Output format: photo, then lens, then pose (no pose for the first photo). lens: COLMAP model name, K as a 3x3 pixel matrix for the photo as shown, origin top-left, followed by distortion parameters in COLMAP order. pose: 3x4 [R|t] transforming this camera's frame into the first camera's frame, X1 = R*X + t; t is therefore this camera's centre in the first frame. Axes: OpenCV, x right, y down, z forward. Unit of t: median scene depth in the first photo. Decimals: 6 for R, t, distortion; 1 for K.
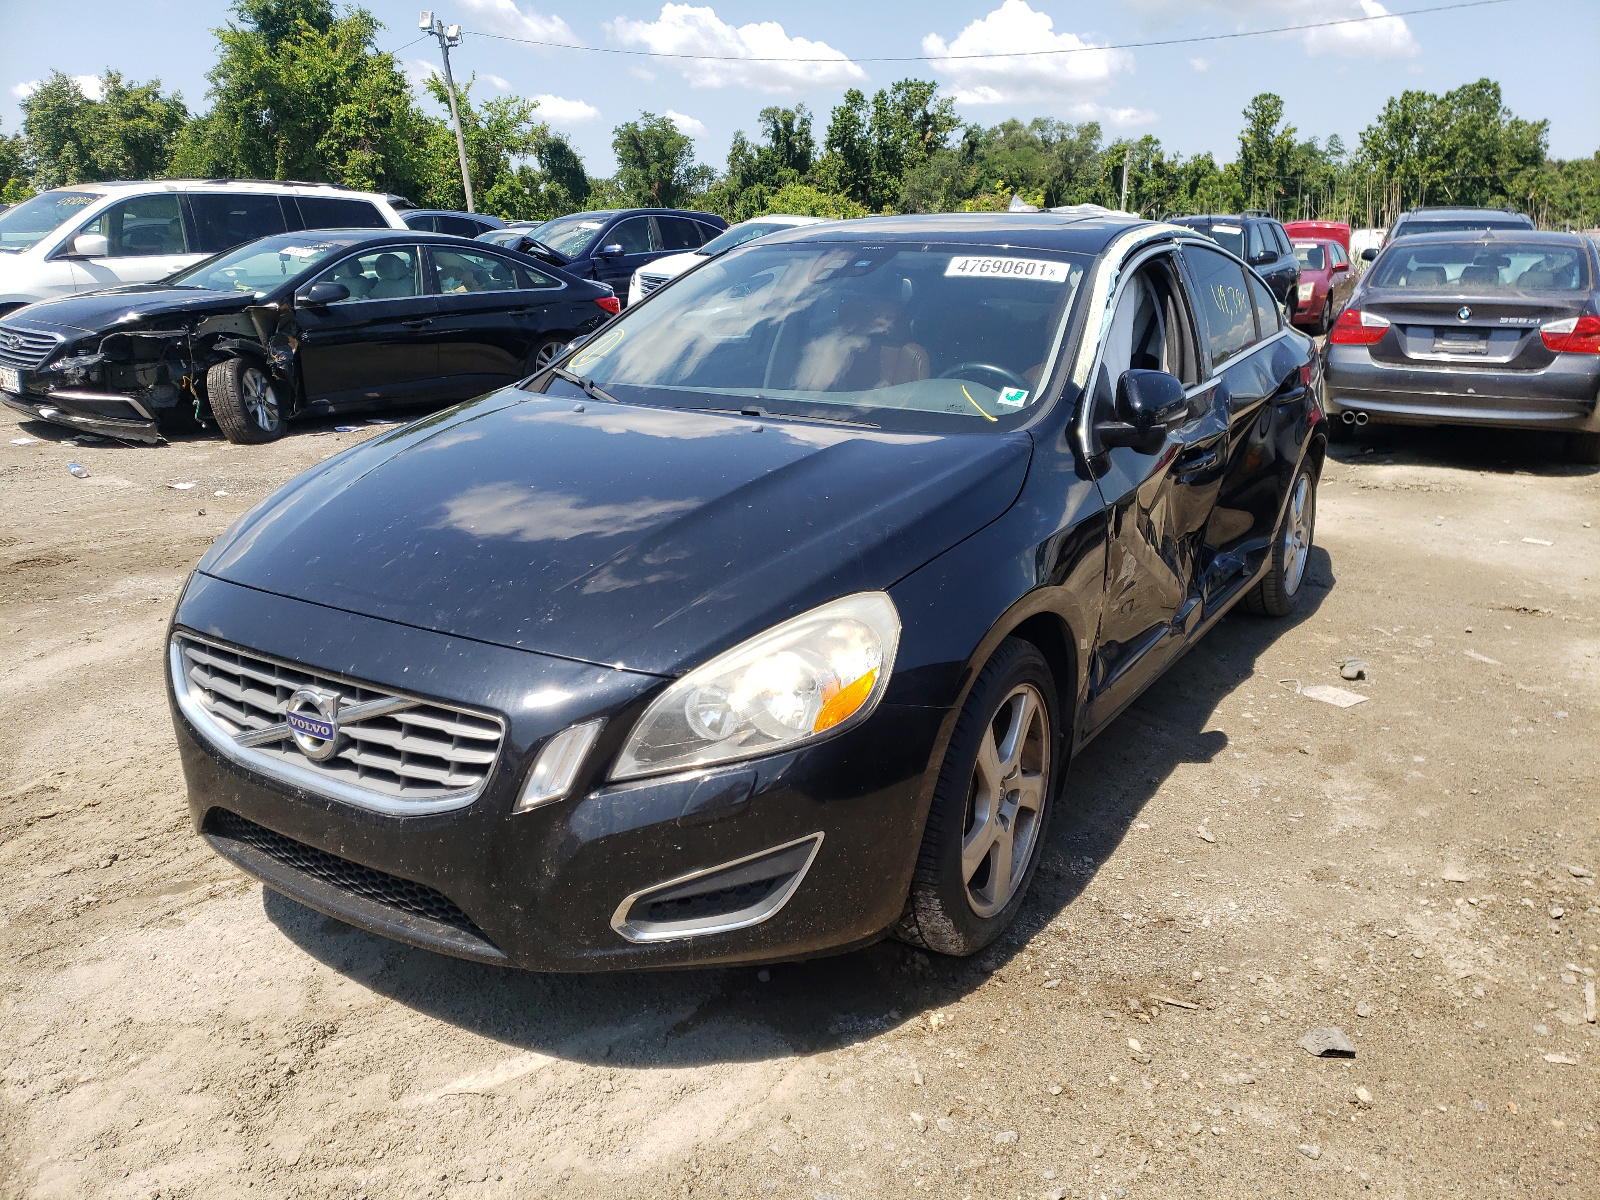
lens RADIAL K [[1214.6, 0, 796.2], [0, 1214.6, 598.8], [0, 0, 1]] dist [0.005456, 0.001307]
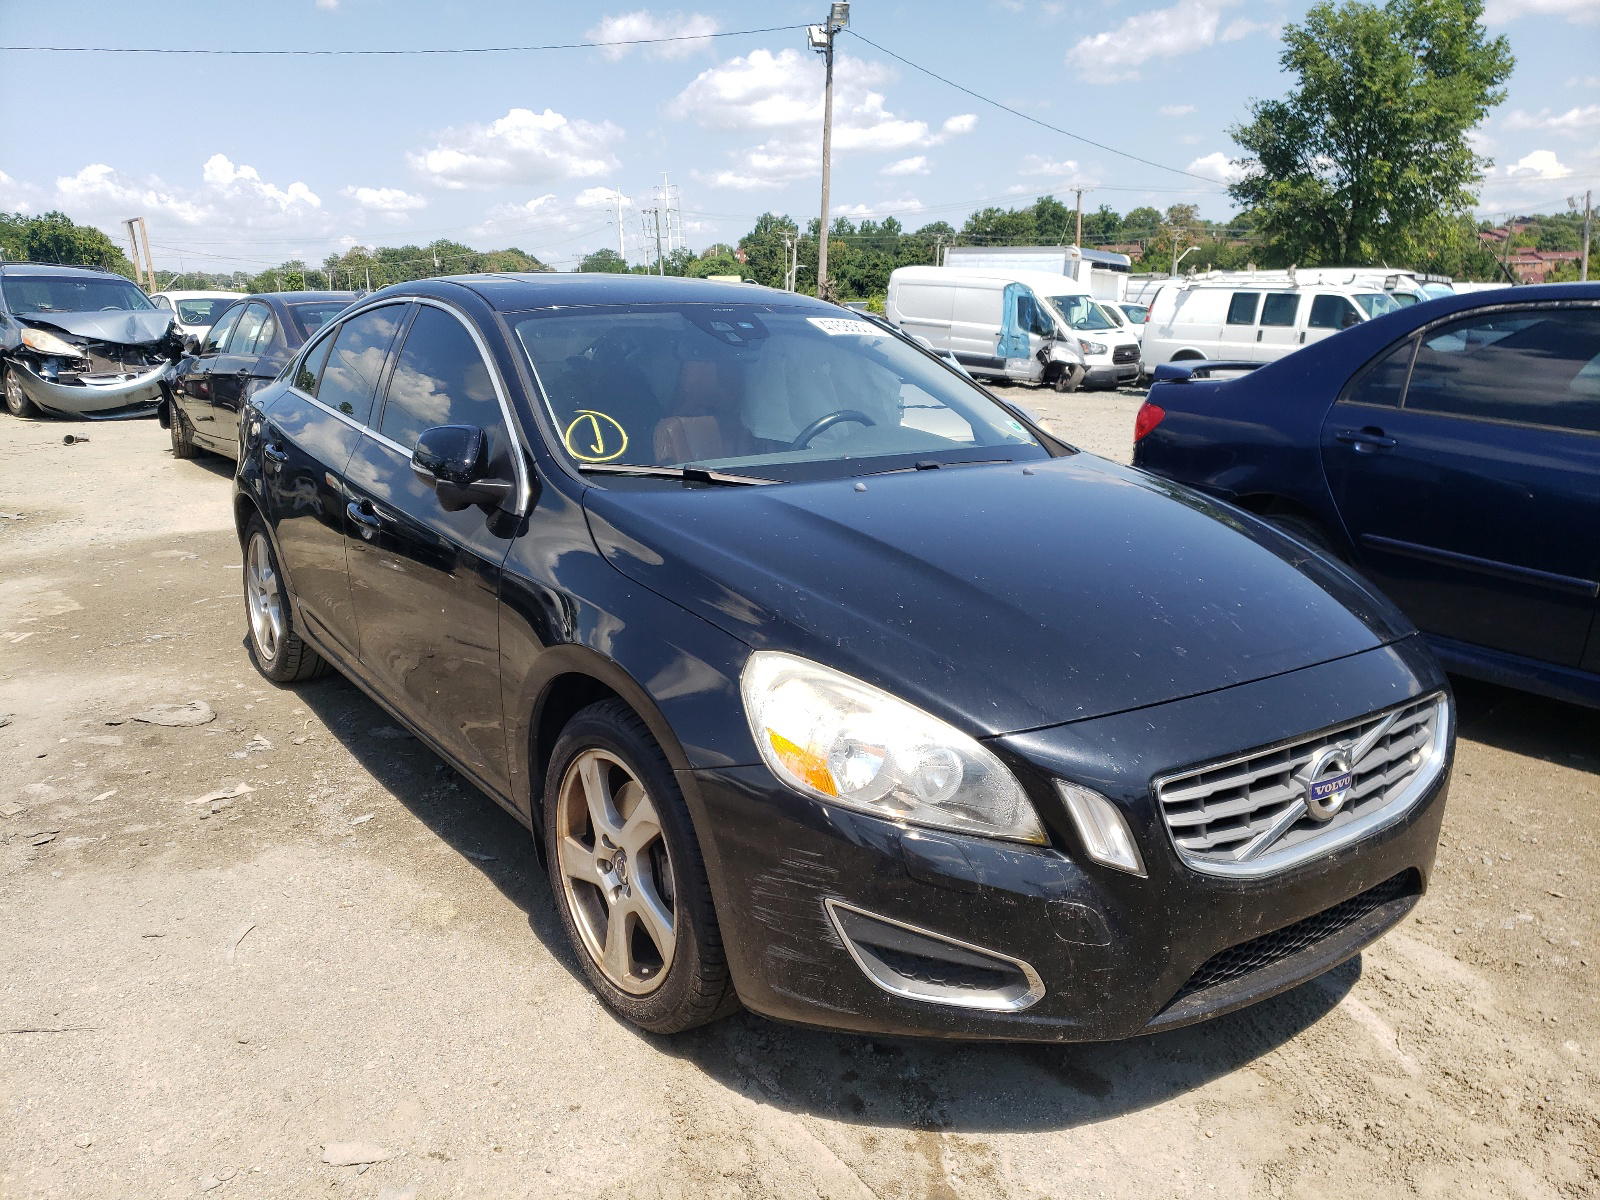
lens RADIAL K [[1214.6, 0, 796.3], [0, 1214.6, 601.8], [0, 0, 1]] dist [0.005456, 0.001307]
pose [[0.406574, -0.211200, 0.888871, -1.237113], [0.246712, 0.962150, 0.115764, -0.228481], [-0.879676, 0.172229, 0.443291, 0.792249]]
